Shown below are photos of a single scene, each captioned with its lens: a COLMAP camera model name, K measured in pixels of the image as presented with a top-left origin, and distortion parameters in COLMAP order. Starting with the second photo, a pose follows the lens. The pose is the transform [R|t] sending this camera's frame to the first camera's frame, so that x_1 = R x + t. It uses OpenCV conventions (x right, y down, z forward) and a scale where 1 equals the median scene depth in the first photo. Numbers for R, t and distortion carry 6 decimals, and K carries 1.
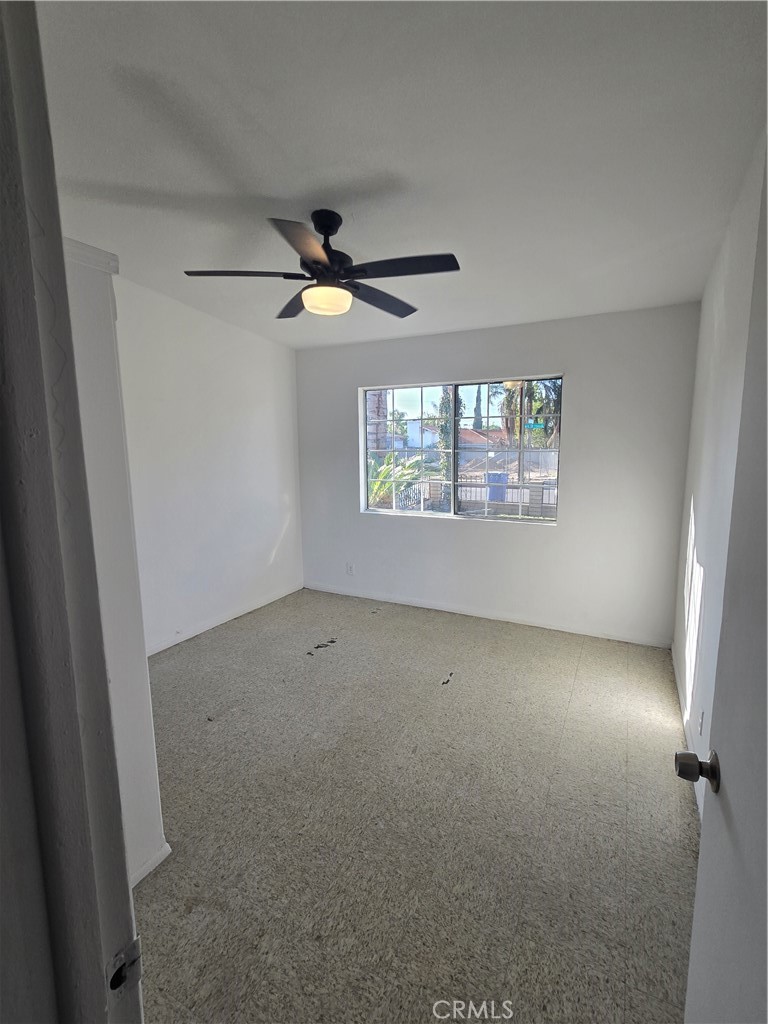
lens RADIAL K [[481.3, 0, 380.7], [0, 481.3, 512.6], [0, 0, 1]] dist [-0.002445, 0.007941]
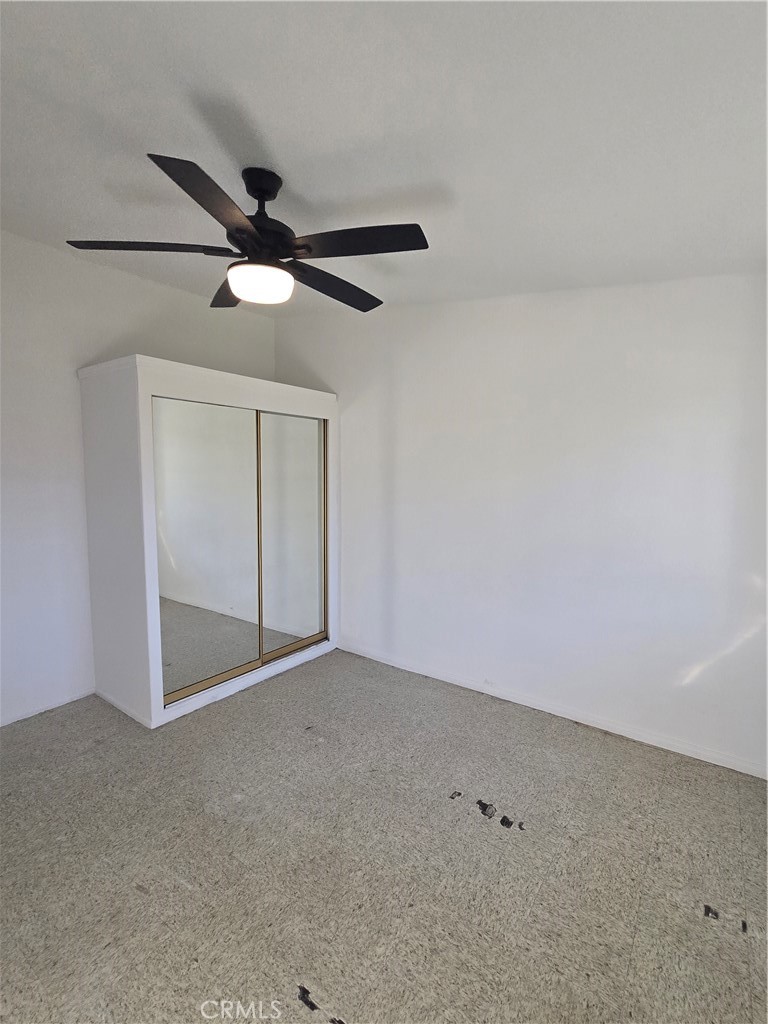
lens RADIAL K [[481.3, 0, 380.7], [0, 481.3, 512.6], [0, 0, 1]] dist [-0.002445, 0.007941]
pose [[-0.146392, 0.103293, -0.983819, 0.573956], [-0.149159, 0.980858, 0.125177, -0.176028], [0.977917, 0.165070, -0.128182, 1.149022]]
